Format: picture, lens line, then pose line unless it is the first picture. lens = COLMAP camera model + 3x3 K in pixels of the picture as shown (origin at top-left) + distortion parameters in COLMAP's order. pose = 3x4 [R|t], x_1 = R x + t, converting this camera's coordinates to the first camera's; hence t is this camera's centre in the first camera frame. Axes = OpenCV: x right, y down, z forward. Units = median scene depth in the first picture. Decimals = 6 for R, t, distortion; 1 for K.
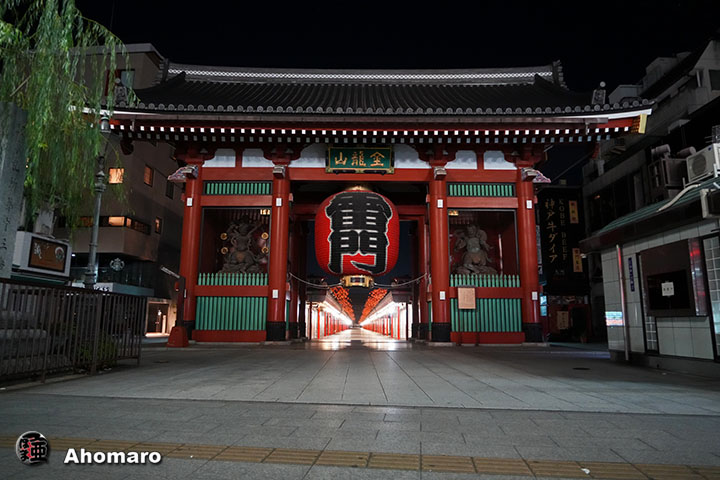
lens RADIAL K [[478.1, 0, 358.9], [0, 478.1, 231.9], [0, 0, 1]] dist [-0.046514, 0.030856]
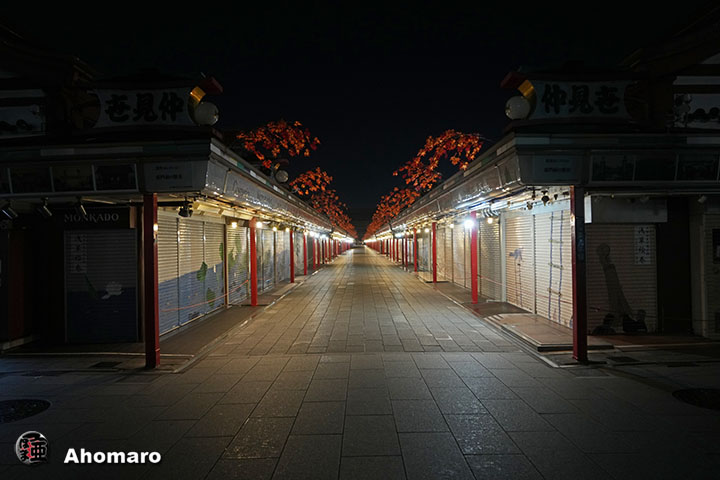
lens RADIAL K [[478.1, 0, 358.9], [0, 478.1, 231.9], [0, 0, 1]] dist [-0.046514, 0.030856]
pose [[0.999728, -0.022083, -0.007441, 0.004211], [0.023028, 0.985114, 0.170352, 0.075918], [0.003568, -0.170477, 0.985355, 0.436183]]
